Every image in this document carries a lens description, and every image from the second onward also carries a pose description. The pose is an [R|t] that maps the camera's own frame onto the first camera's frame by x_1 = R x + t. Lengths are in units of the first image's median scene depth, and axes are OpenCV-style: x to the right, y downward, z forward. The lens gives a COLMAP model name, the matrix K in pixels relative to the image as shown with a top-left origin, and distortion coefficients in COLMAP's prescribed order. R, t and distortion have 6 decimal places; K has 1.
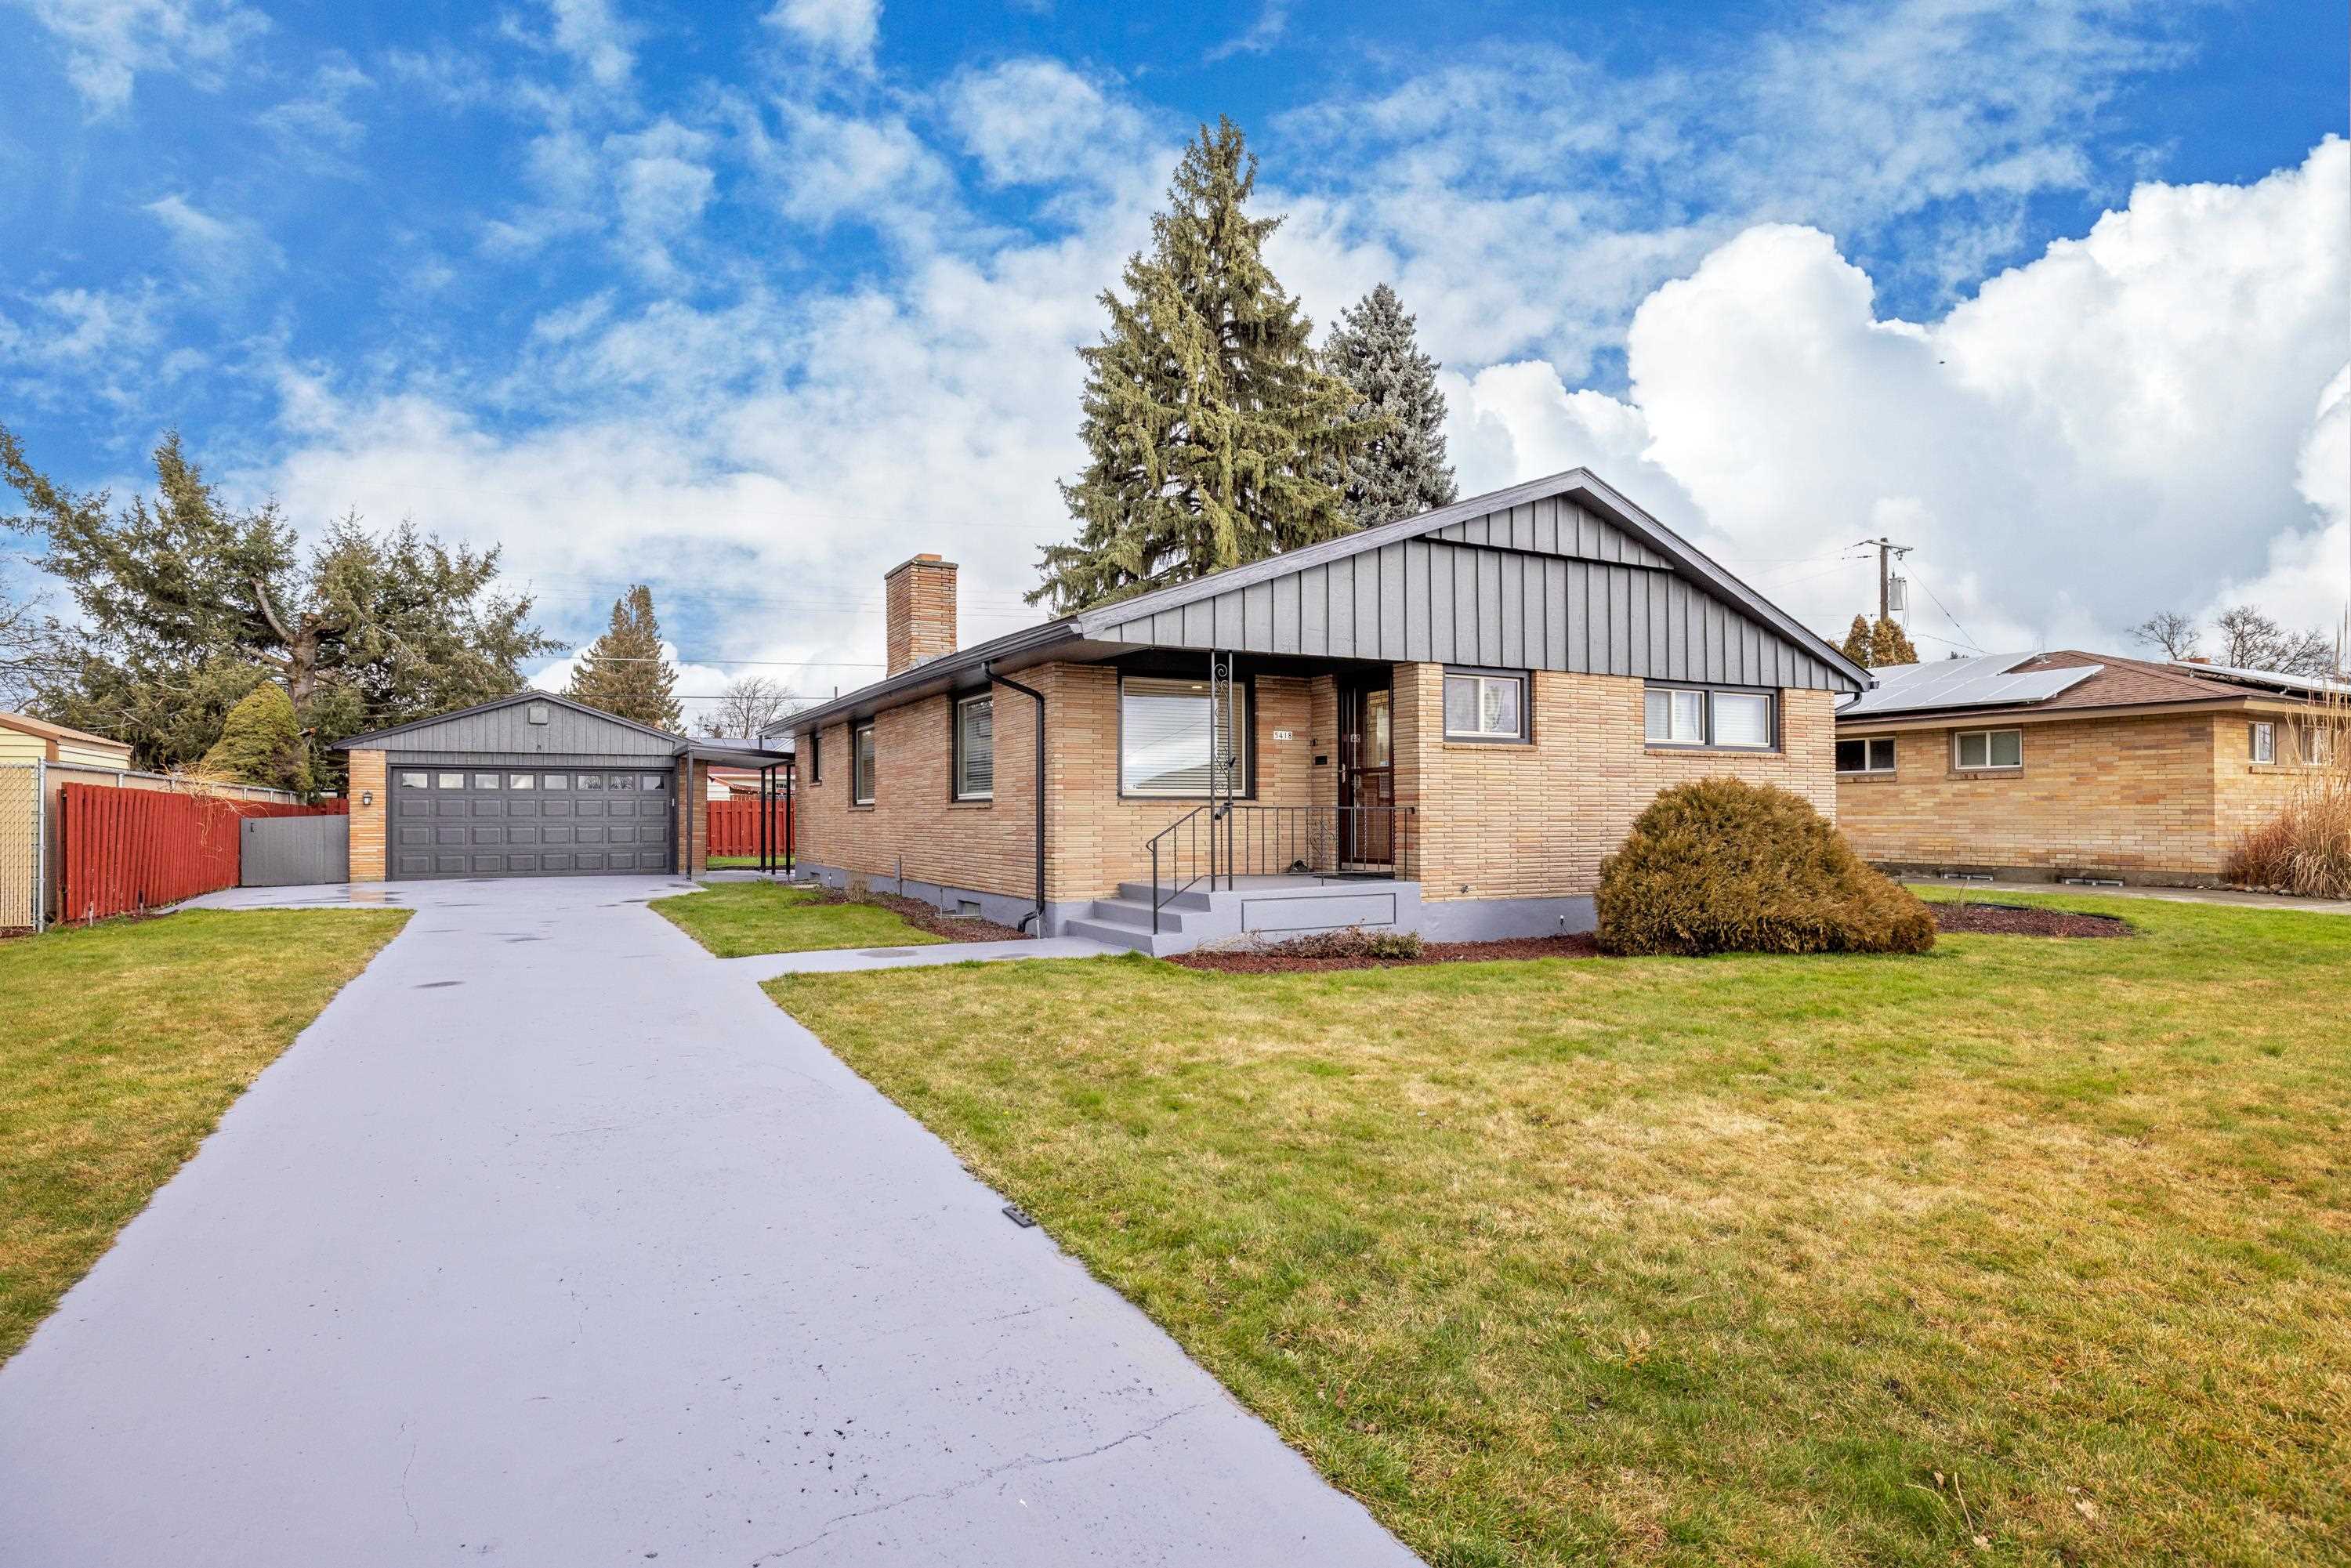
lens RADIAL K [[1229.5, 0, 1188.5], [0, 1229.5, 802.3], [0, 0, 1]] dist [-0.014833, 0.007261]
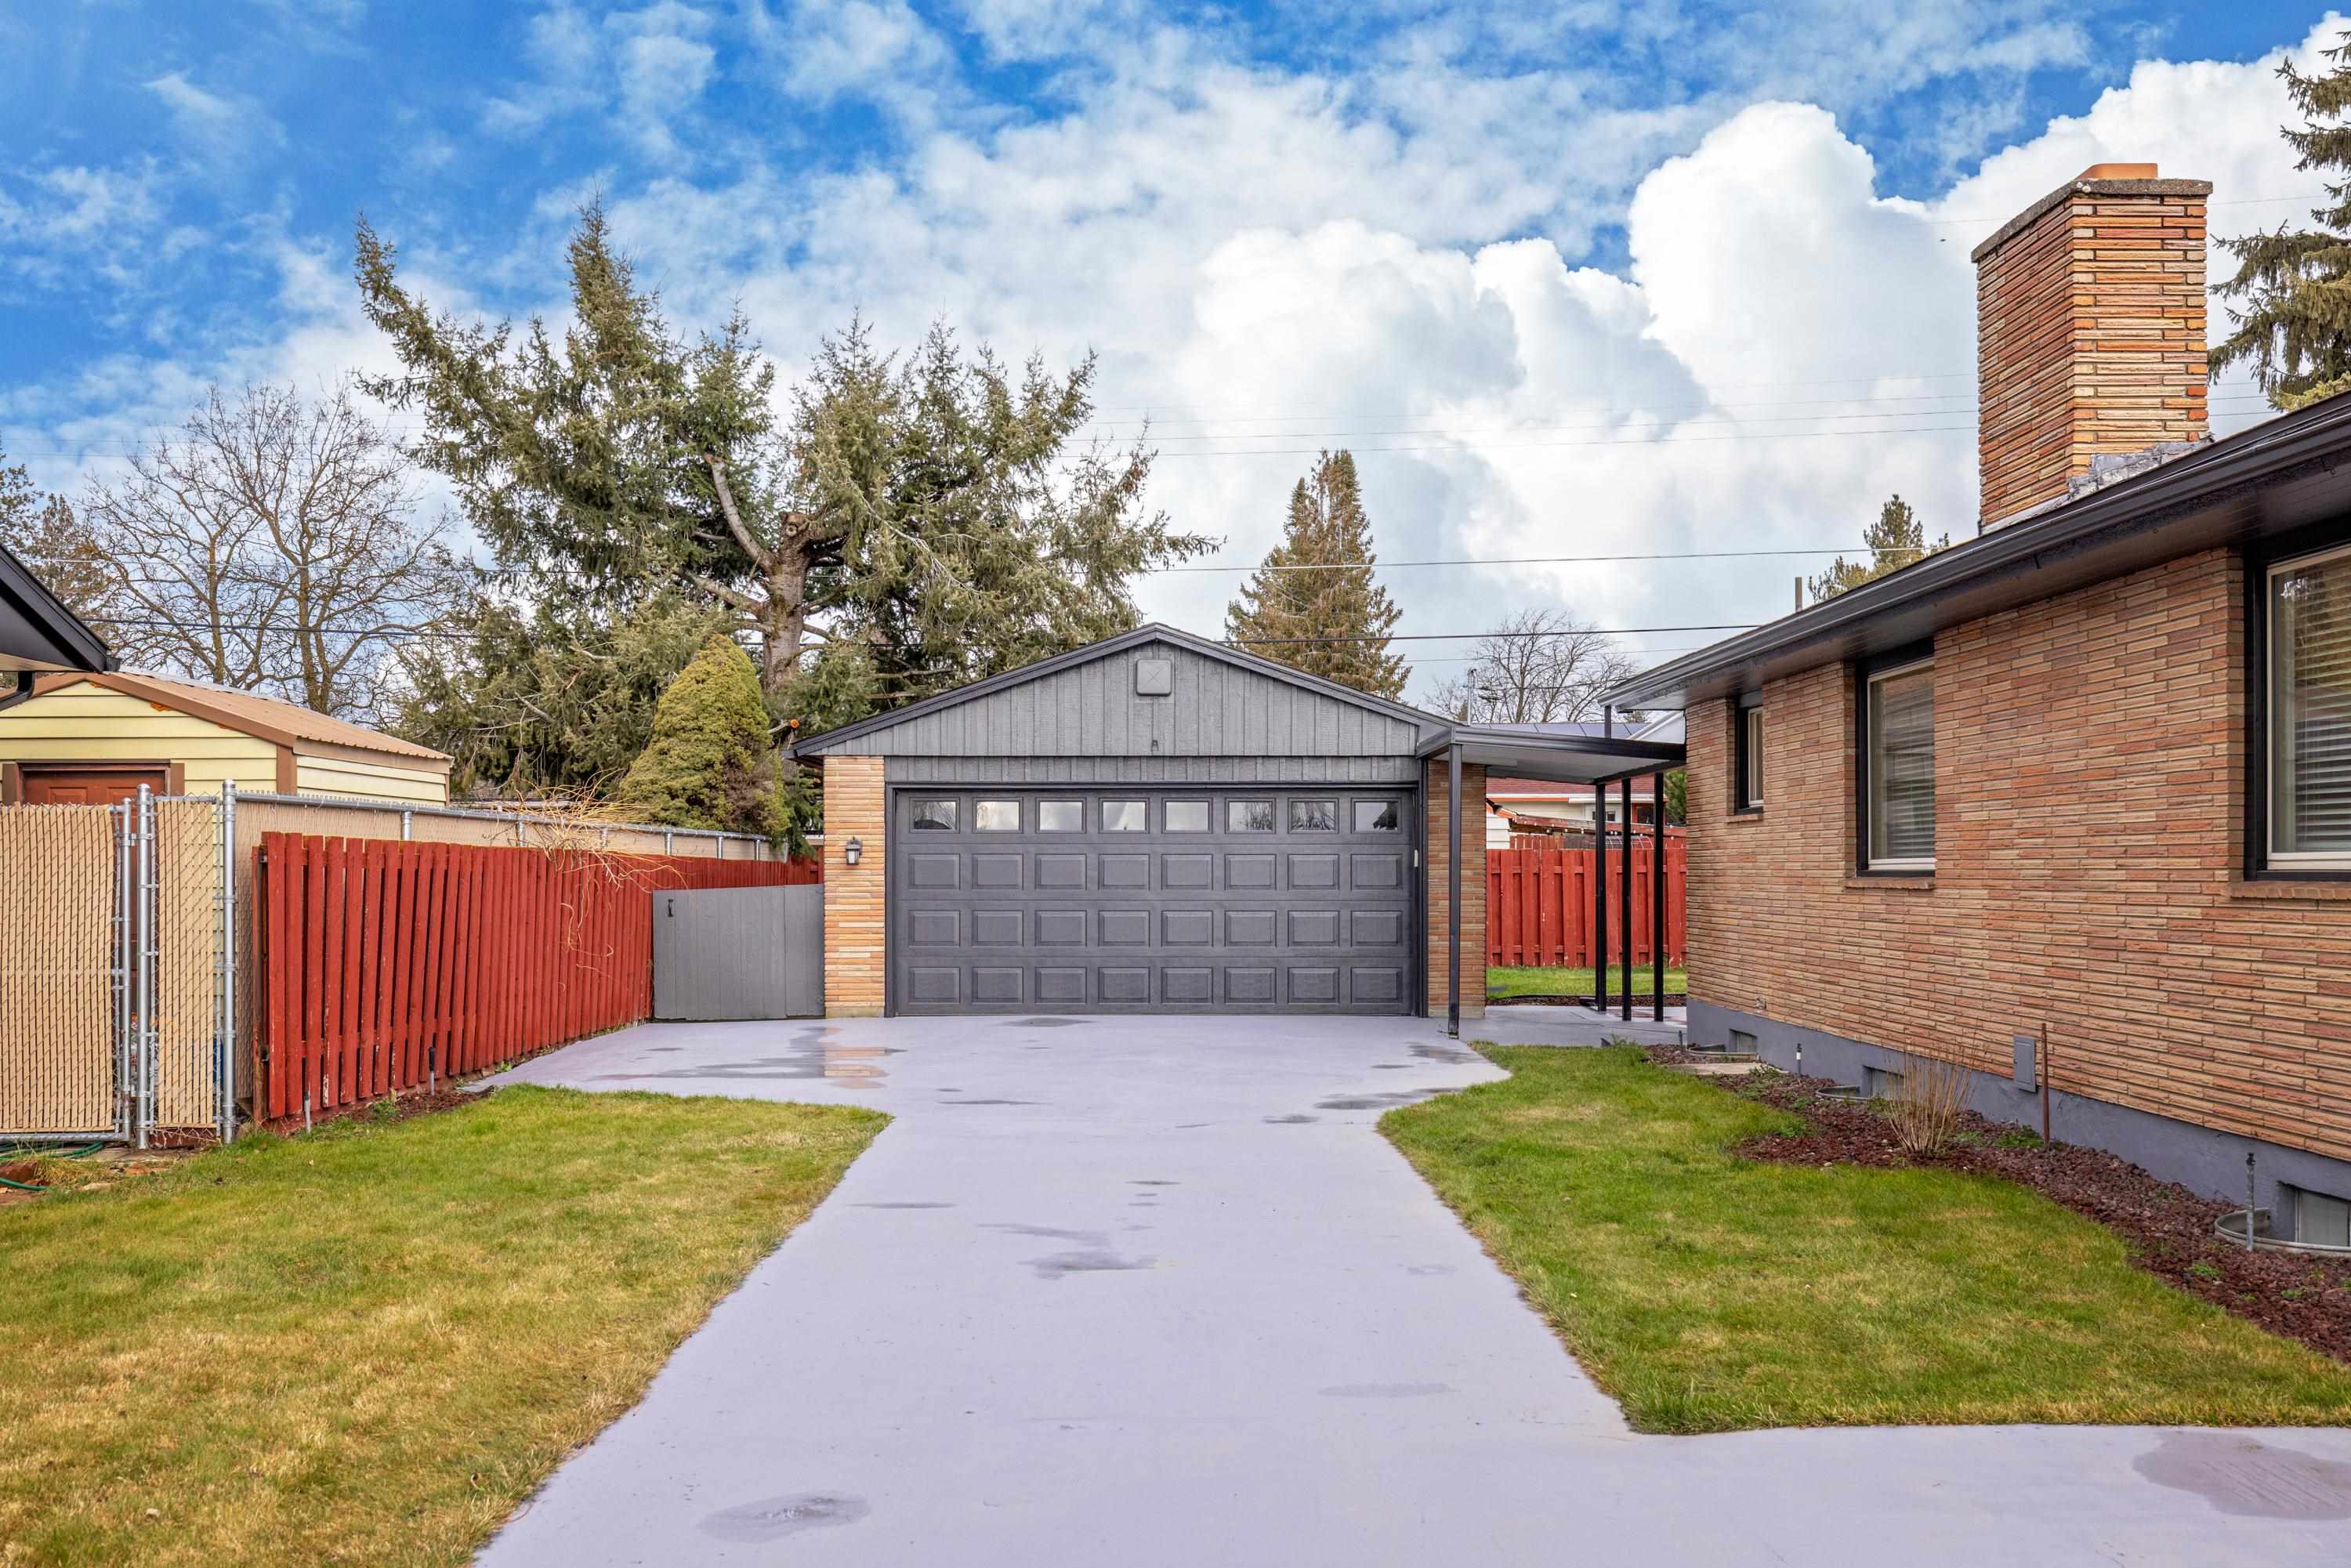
lens RADIAL K [[2310.4, 0, 1161.9], [0, 2310.4, 848.6], [0, 0, 1]] dist [0.007801, 0.000000]
pose [[0.879977, -0.000693, -0.475016, -0.106612], [0.002181, 0.999994, 0.002582, -0.006936], [0.475011, -0.003308, 0.879973, 0.222414]]
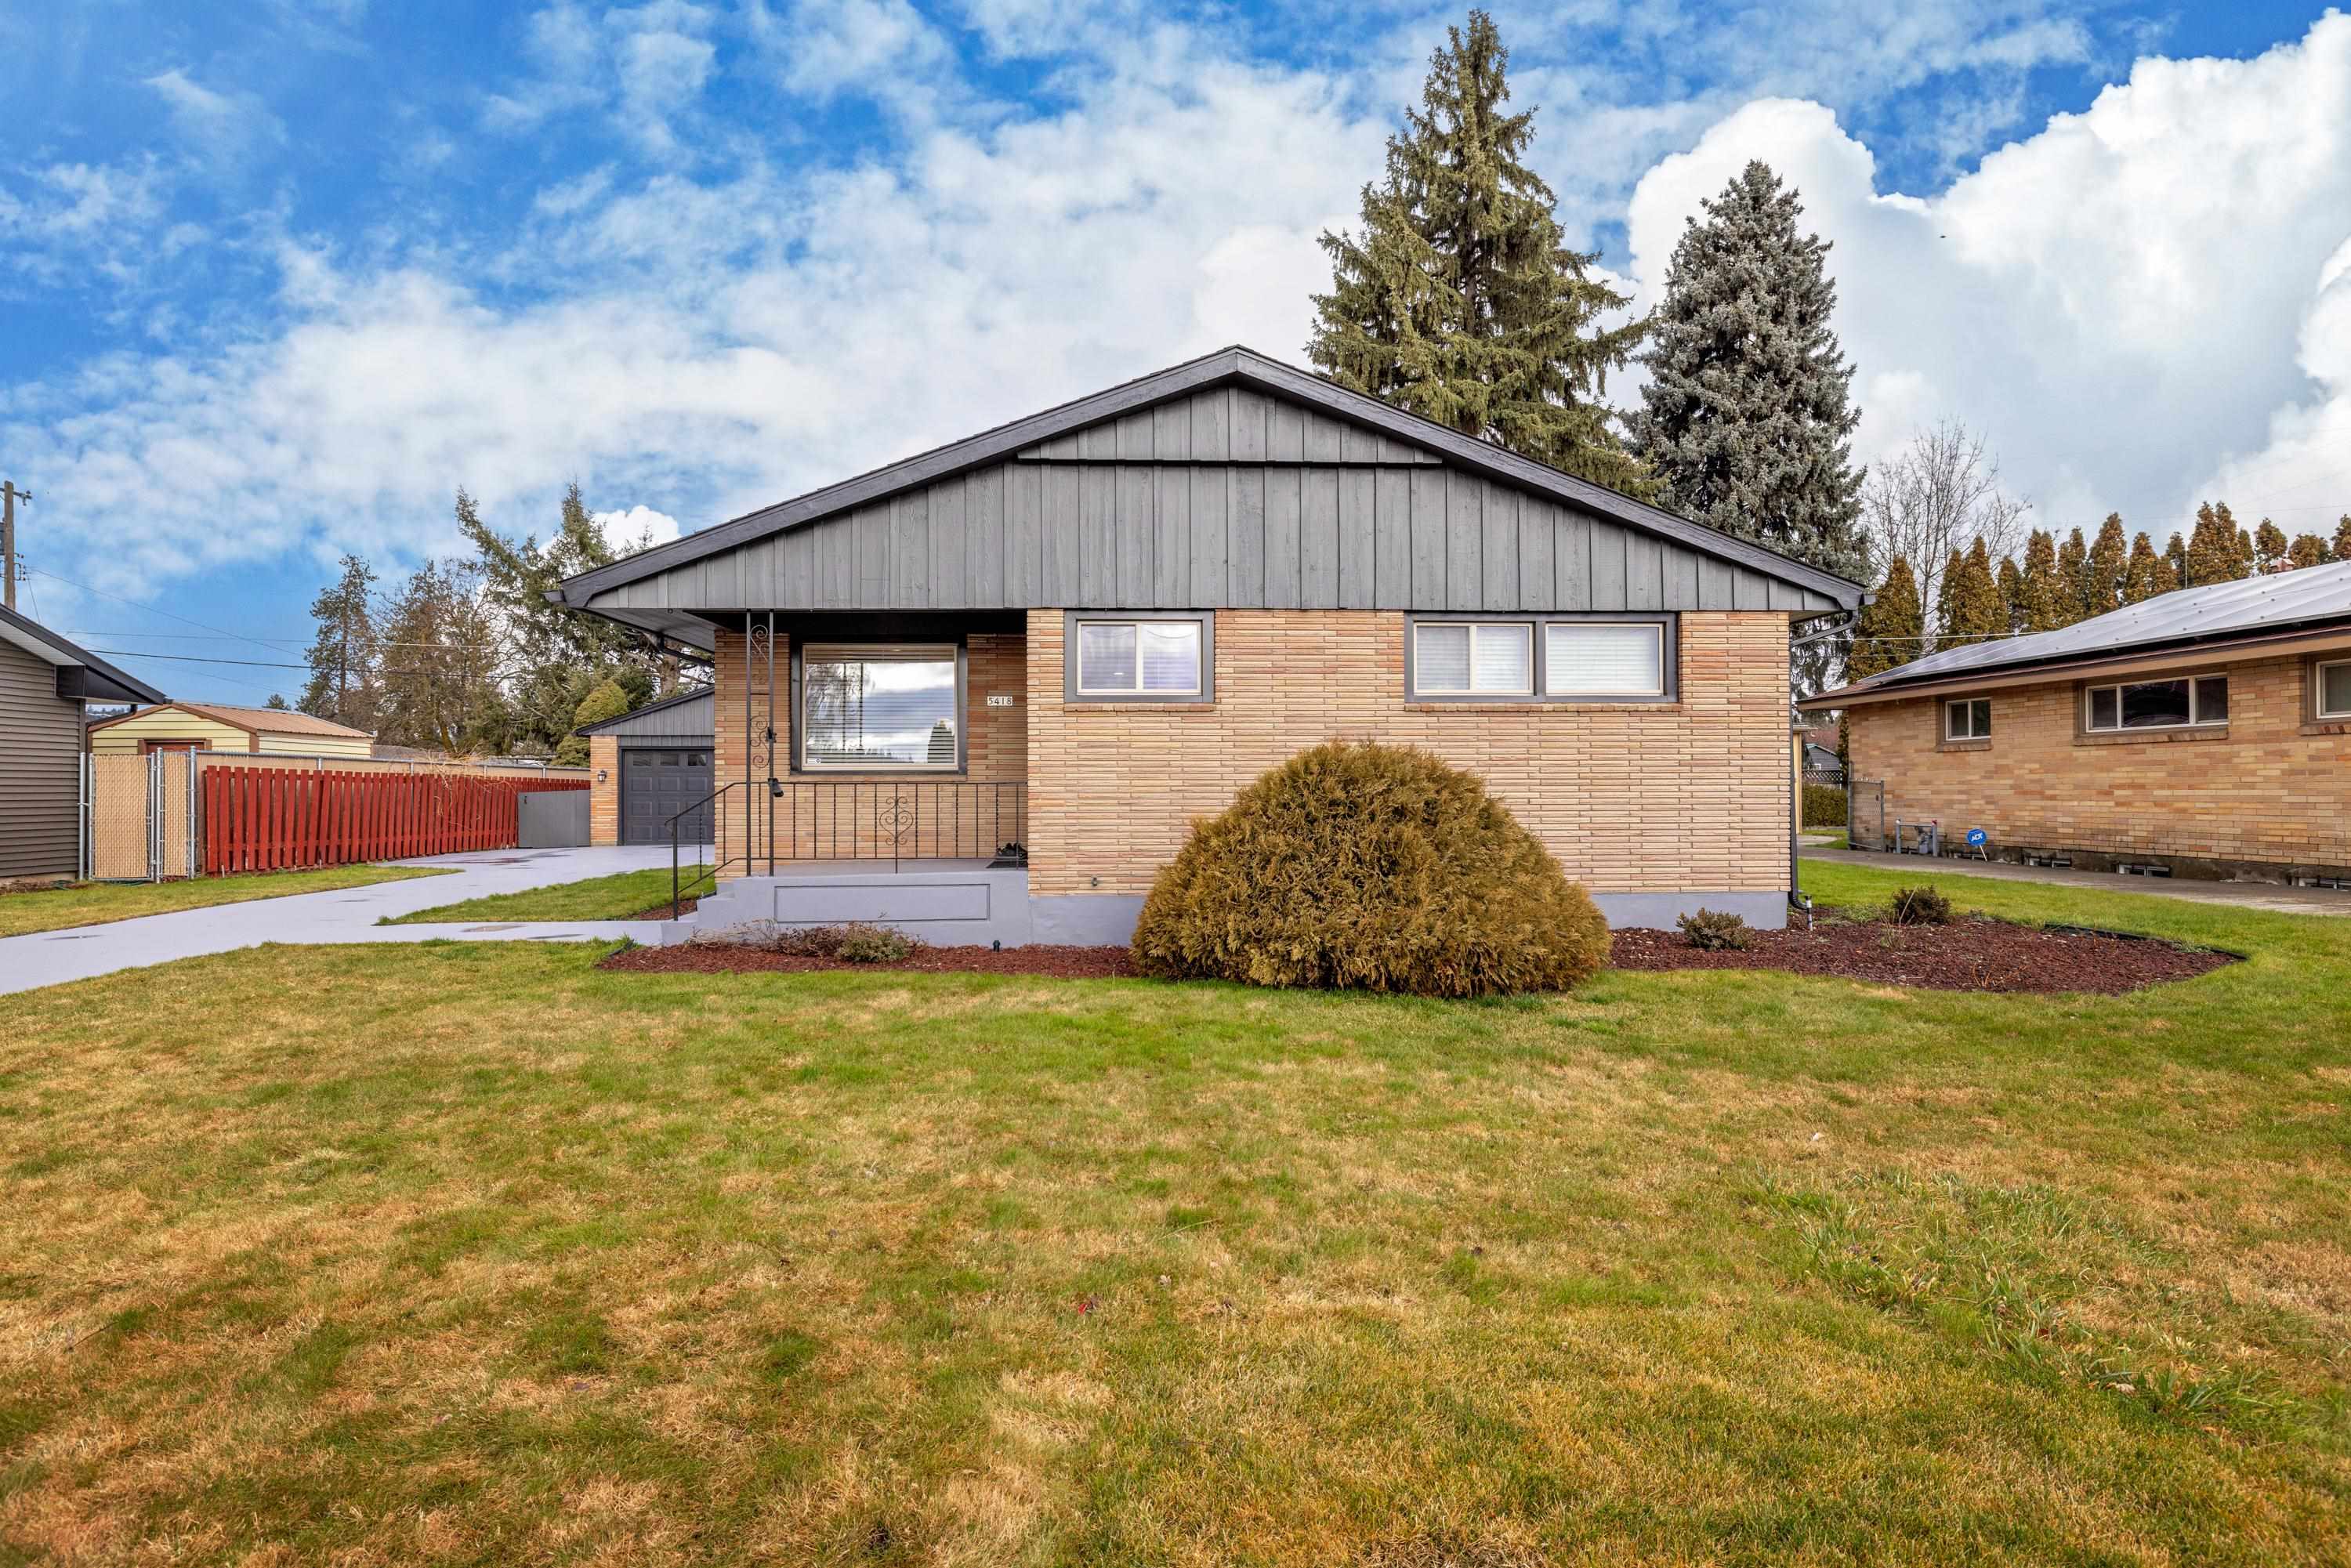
lens RADIAL K [[1229.5, 0, 1192.5], [0, 1229.5, 775.3], [0, 0, 1]] dist [-0.014833, 0.007261]
pose [[0.909186, -0.005472, -0.416354, 0.348095], [0.005498, 0.999984, -0.001137, 0.000576], [0.416354, -0.001256, 0.909202, 0.157453]]
